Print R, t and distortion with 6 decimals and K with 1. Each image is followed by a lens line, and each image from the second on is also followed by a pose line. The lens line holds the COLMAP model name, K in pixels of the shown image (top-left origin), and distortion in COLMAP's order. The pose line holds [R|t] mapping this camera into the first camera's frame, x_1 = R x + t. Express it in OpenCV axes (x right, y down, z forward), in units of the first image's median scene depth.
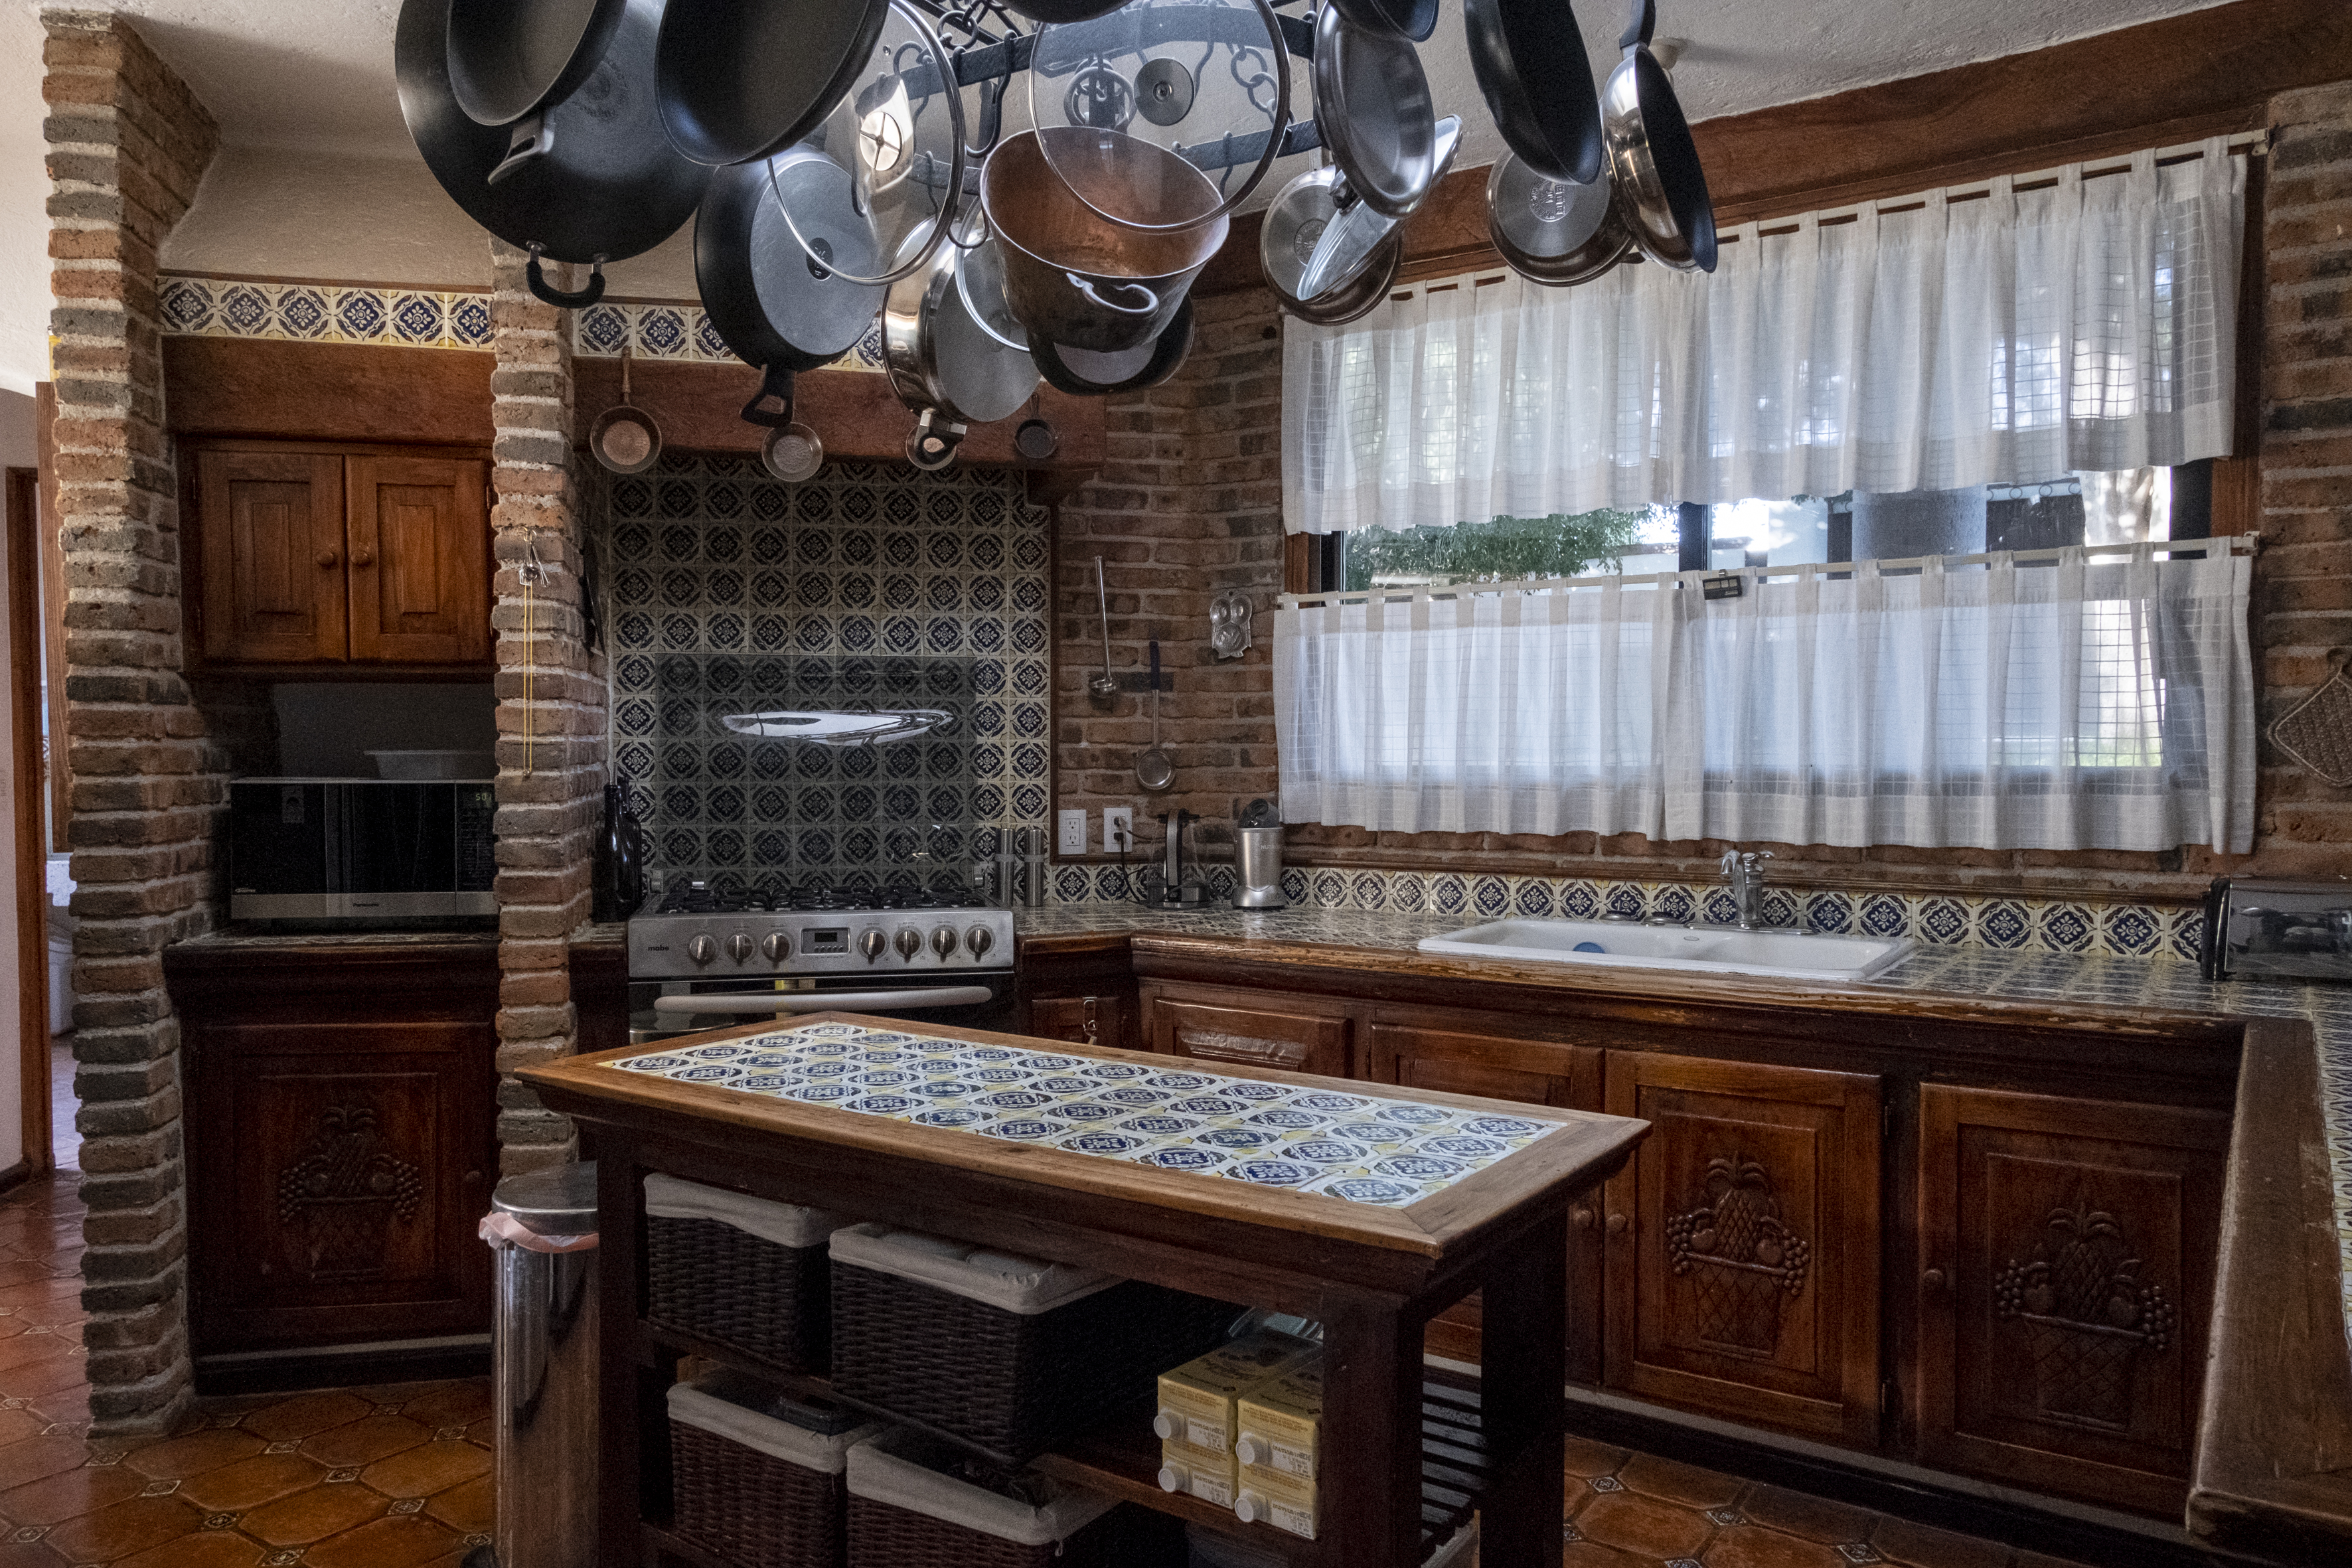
lens RADIAL K [[1603.7, 0, 1148.1], [0, 1603.7, 834.7], [0, 0, 1]] dist [-0.007573, 0.013613]
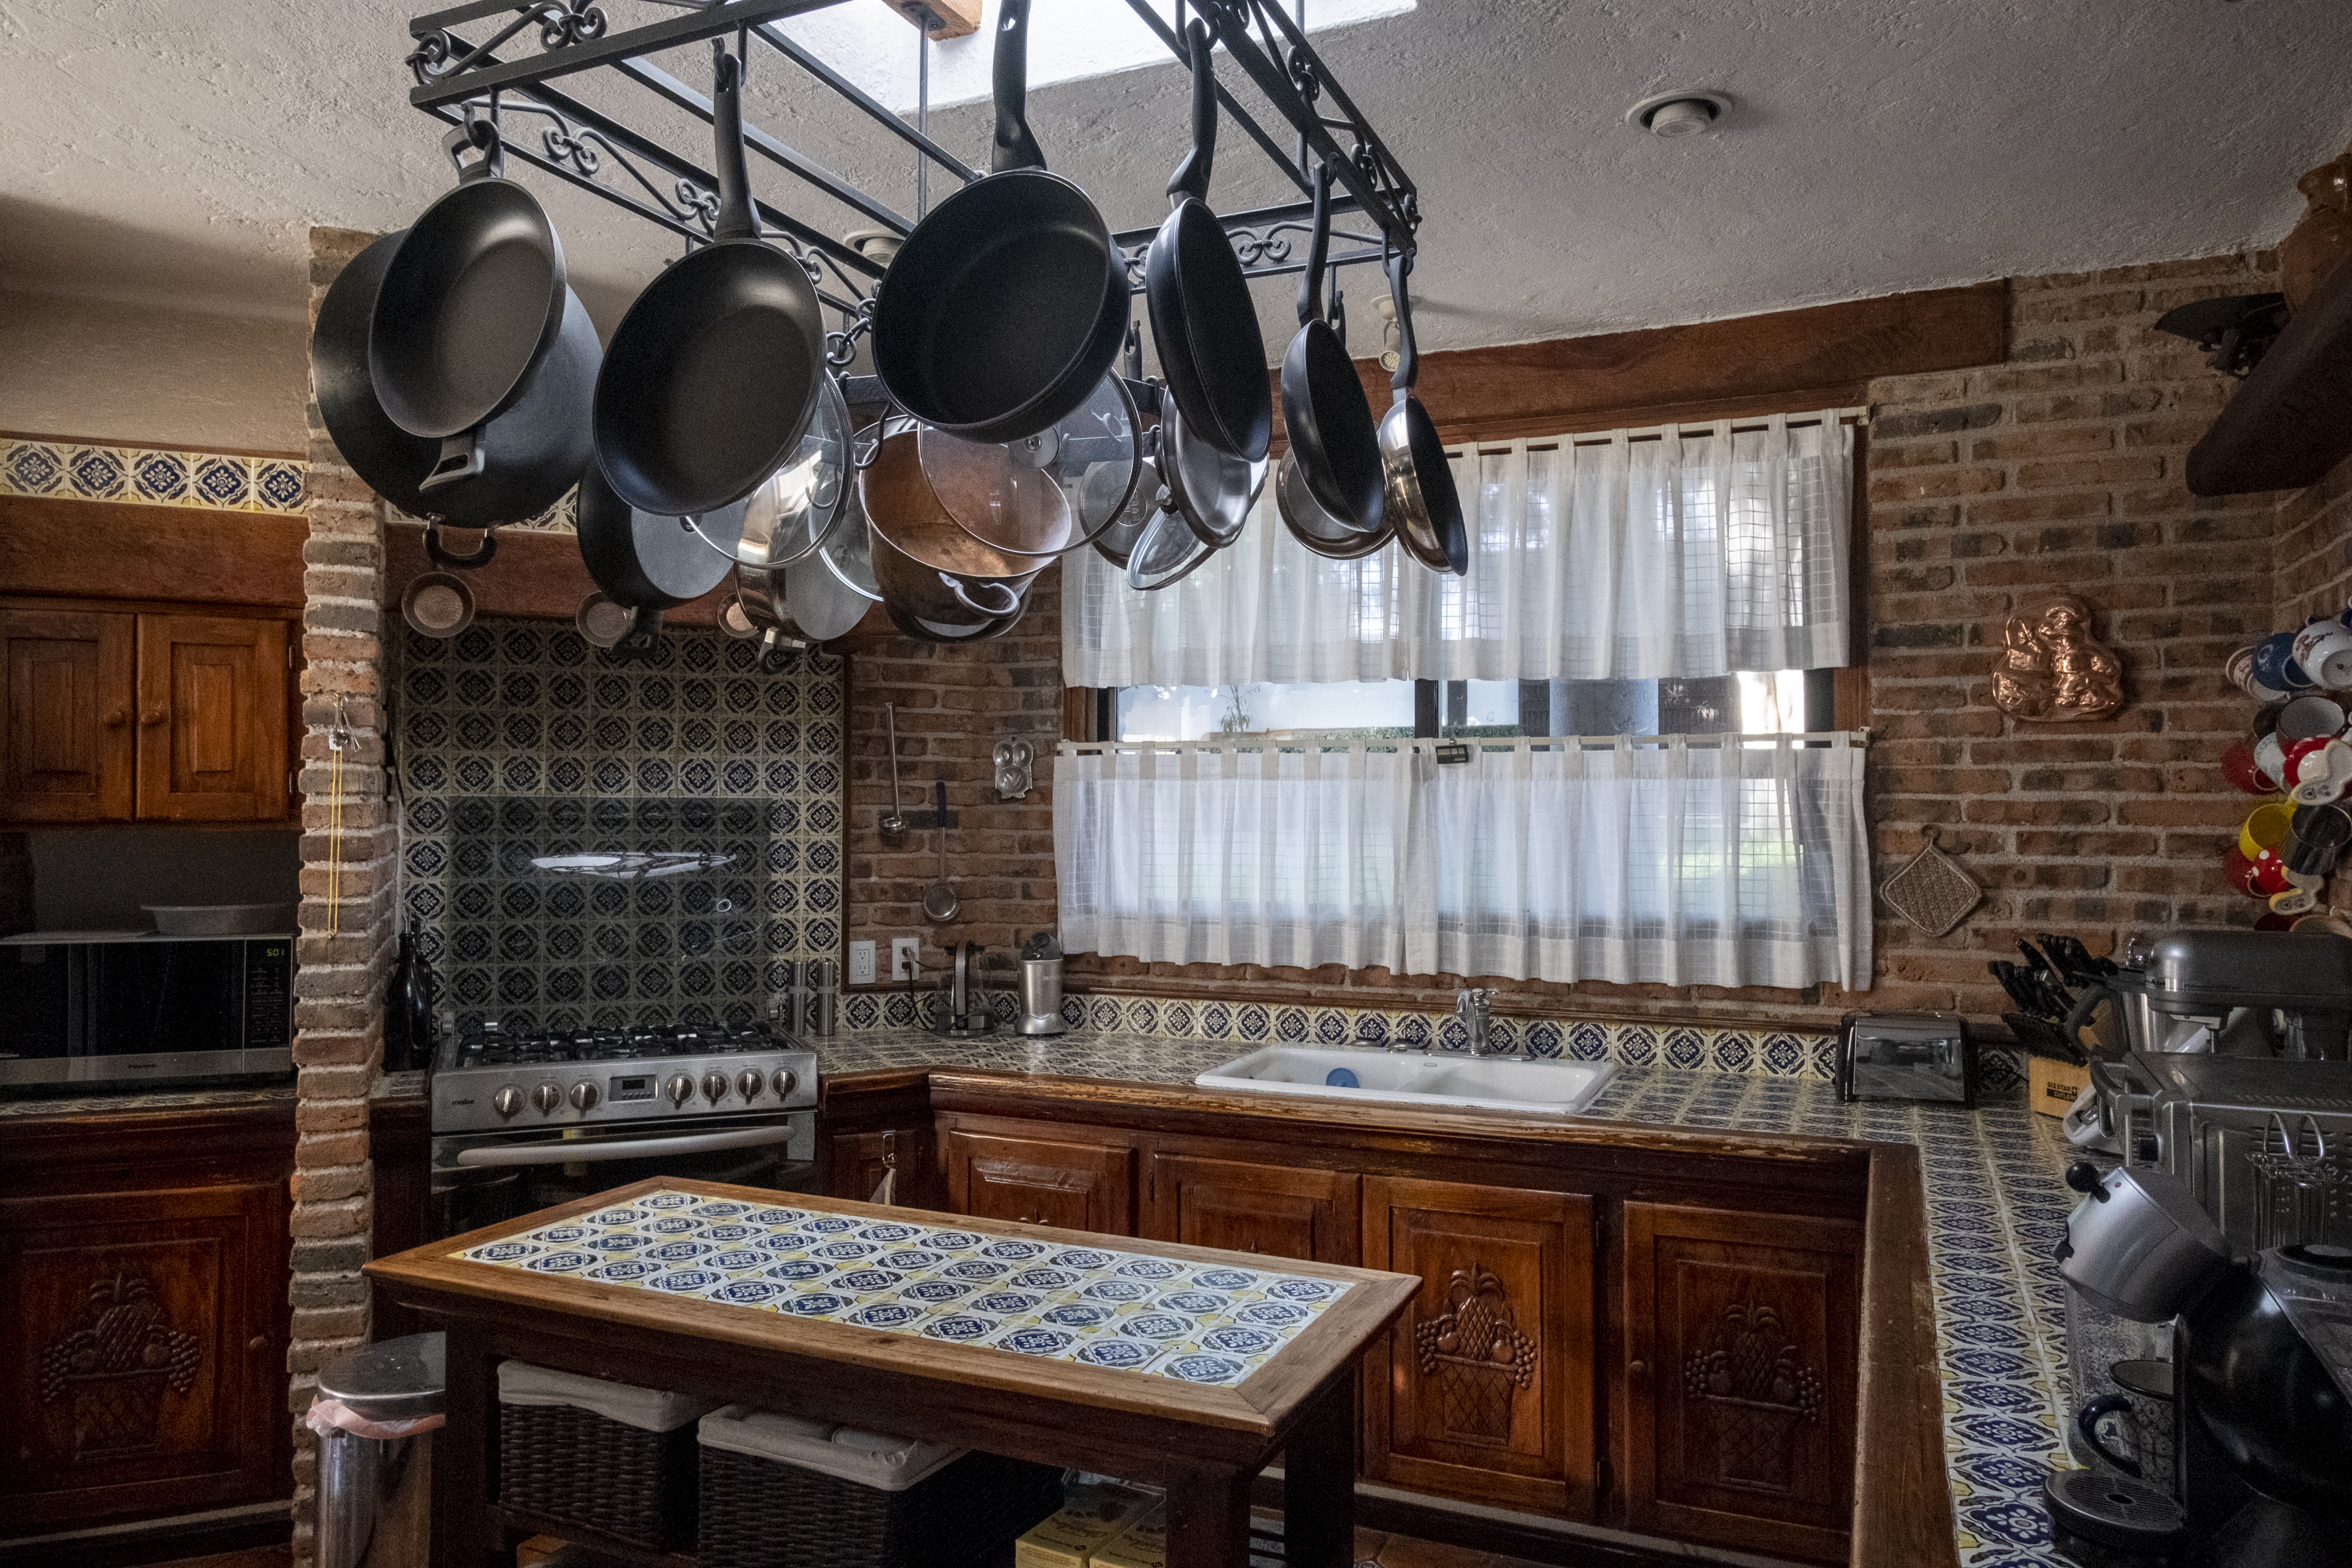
lens RADIAL K [[1603.7, 0, 1164.3], [0, 1603.7, 784.2], [0, 0, 1]] dist [-0.007573, 0.013613]
pose [[0.982007, 0.005718, 0.188758, -0.064748], [0.003118, 0.998914, -0.046480, -0.085752], [-0.188819, 0.046232, 0.980923, -0.092925]]
